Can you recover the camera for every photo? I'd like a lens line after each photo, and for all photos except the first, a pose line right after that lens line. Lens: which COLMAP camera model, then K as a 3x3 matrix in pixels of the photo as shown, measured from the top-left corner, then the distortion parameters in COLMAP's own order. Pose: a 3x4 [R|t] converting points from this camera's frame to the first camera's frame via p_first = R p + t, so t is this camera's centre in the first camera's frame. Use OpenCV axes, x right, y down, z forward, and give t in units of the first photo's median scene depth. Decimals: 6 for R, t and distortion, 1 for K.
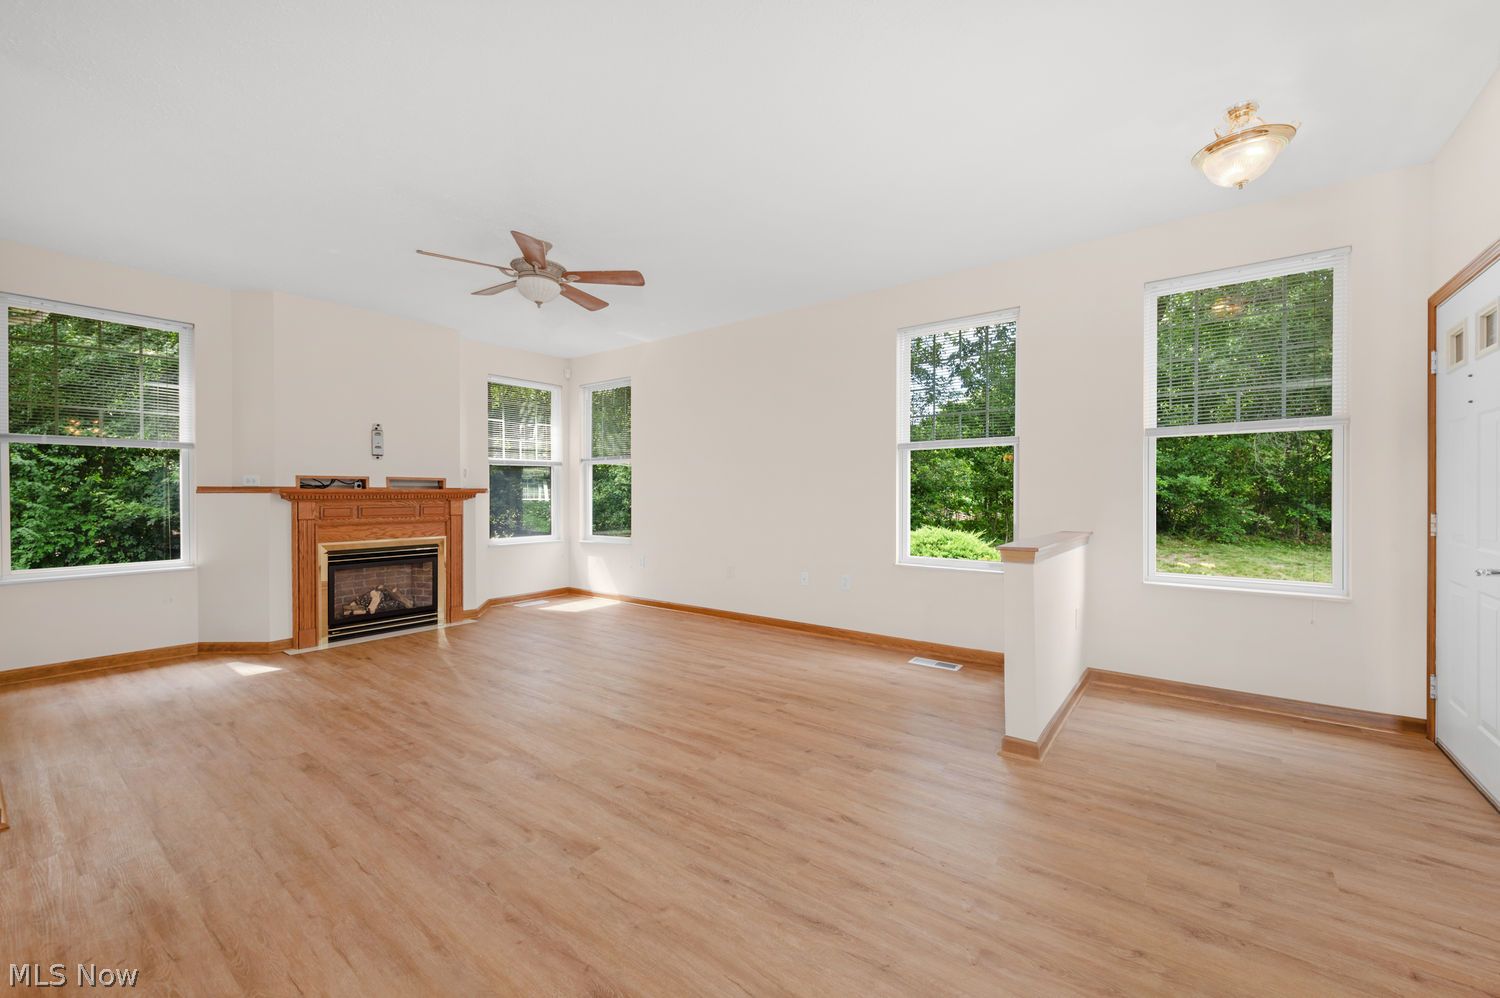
lens RADIAL K [[592.5, 0, 768.6], [0, 592.5, 498.2], [0, 0, 1]] dist [0.015586, -0.003858]
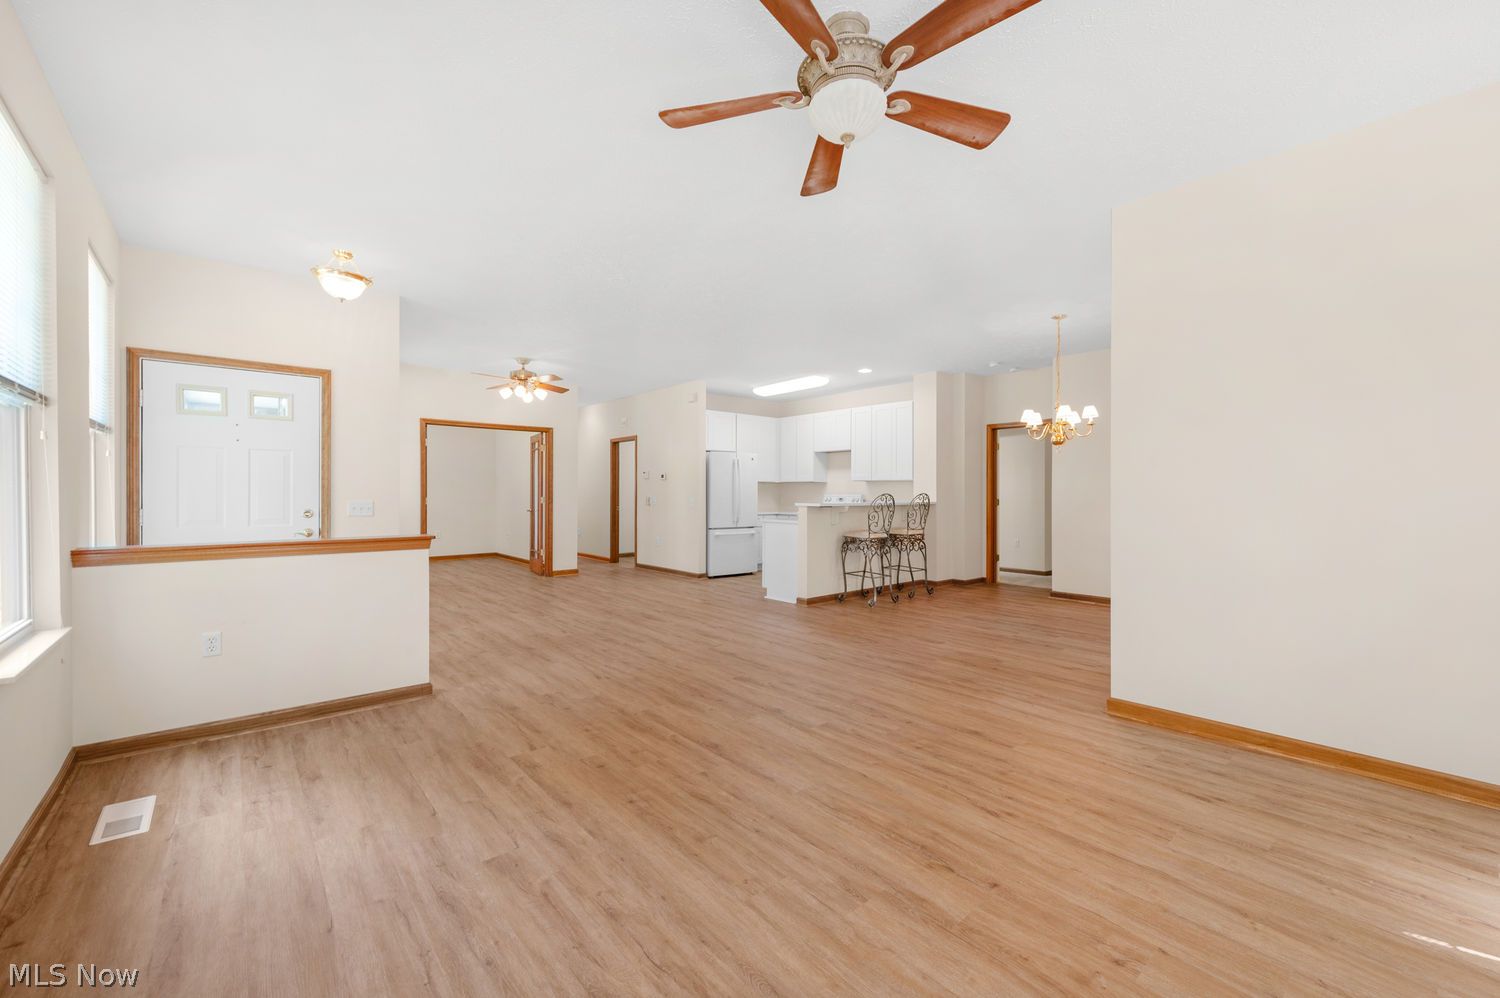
lens RADIAL K [[592.5, 0, 762.4], [0, 592.5, 495.4], [0, 0, 1]] dist [0.015586, -0.003858]
pose [[-0.976535, -0.000637, 0.215358, -0.421945], [0.001825, 0.999935, 0.011233, -0.014752], [-0.215352, 0.011362, -0.976470, 1.520097]]
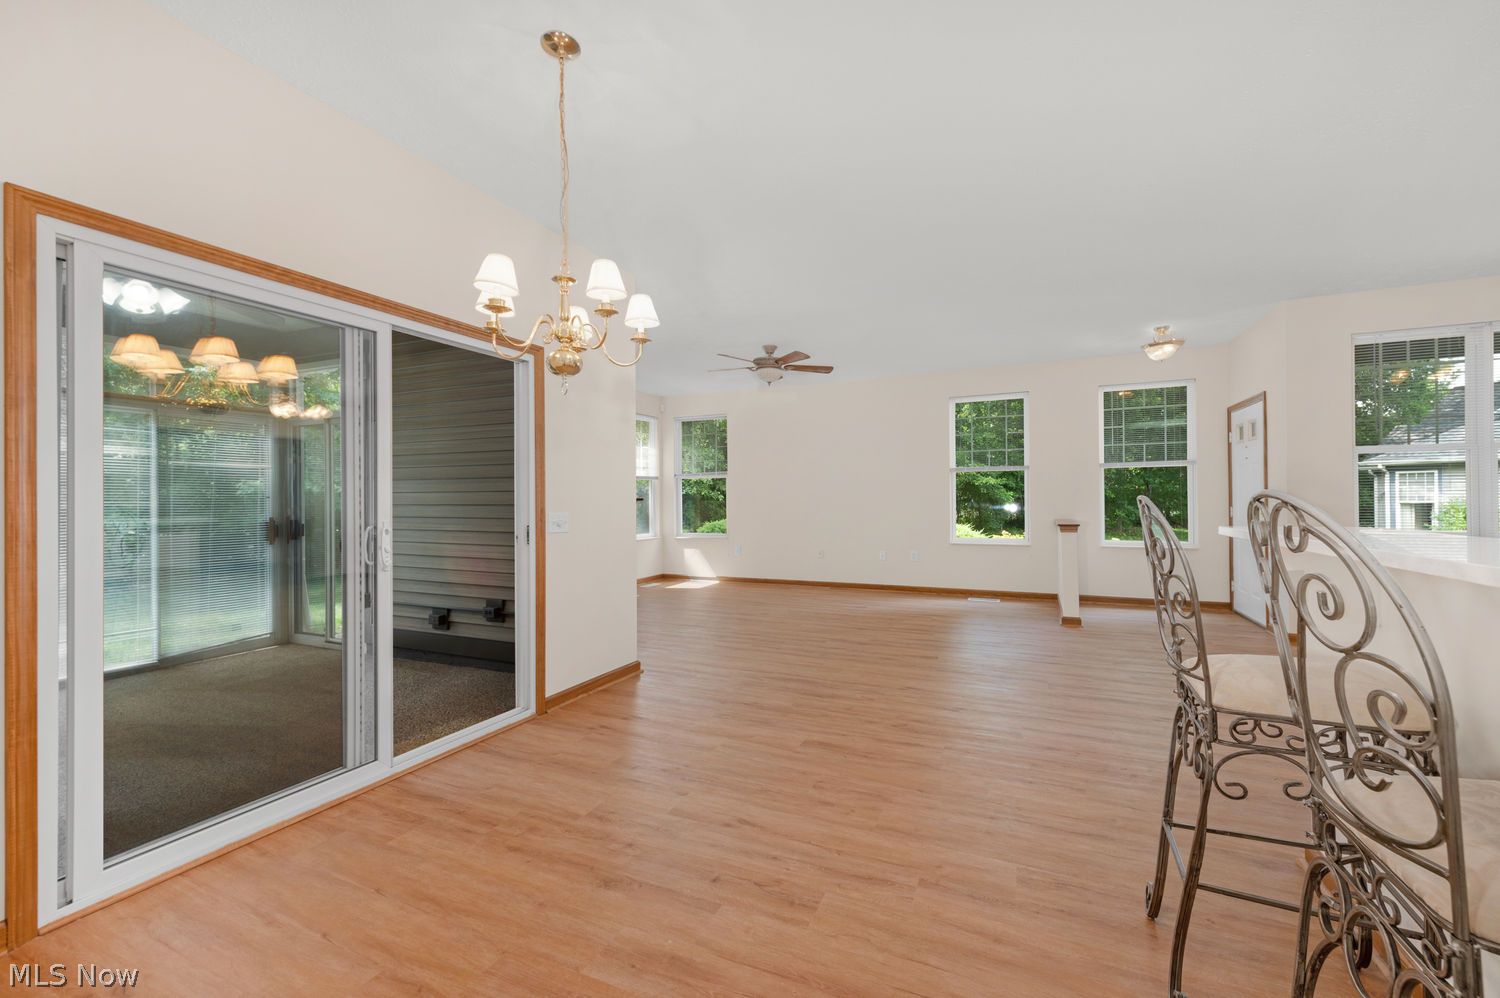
lens RADIAL K [[592.5, 0, 766.6], [0, 592.5, 498.1], [0, 0, 1]] dist [0.015586, -0.003858]
pose [[0.976159, -0.005409, 0.216988, -0.738932], [0.008609, 0.999868, -0.013805, 0.009227], [-0.216884, 0.015344, 0.976077, -0.550849]]
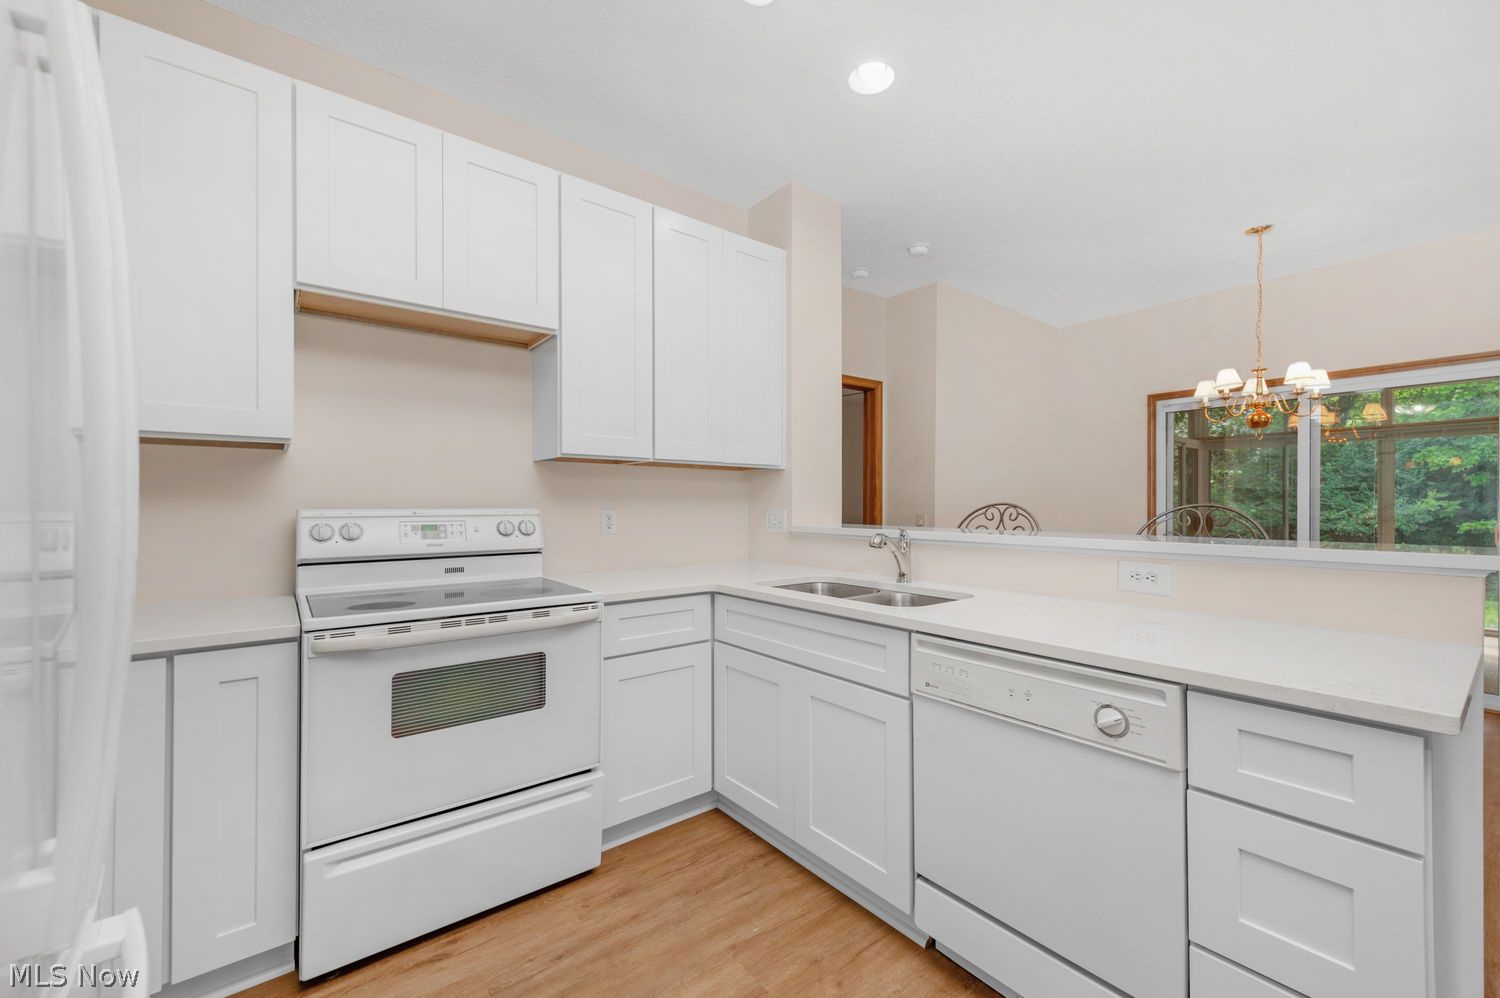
lens RADIAL K [[592.5, 0, 763.4], [0, 592.5, 509.0], [0, 0, 1]] dist [0.015586, -0.003858]
pose [[-0.258637, 0.010884, -0.965913, 0.259243], [-0.007382, 0.999885, 0.013243, -0.000311], [0.965946, 0.010555, -0.258527, -0.474861]]
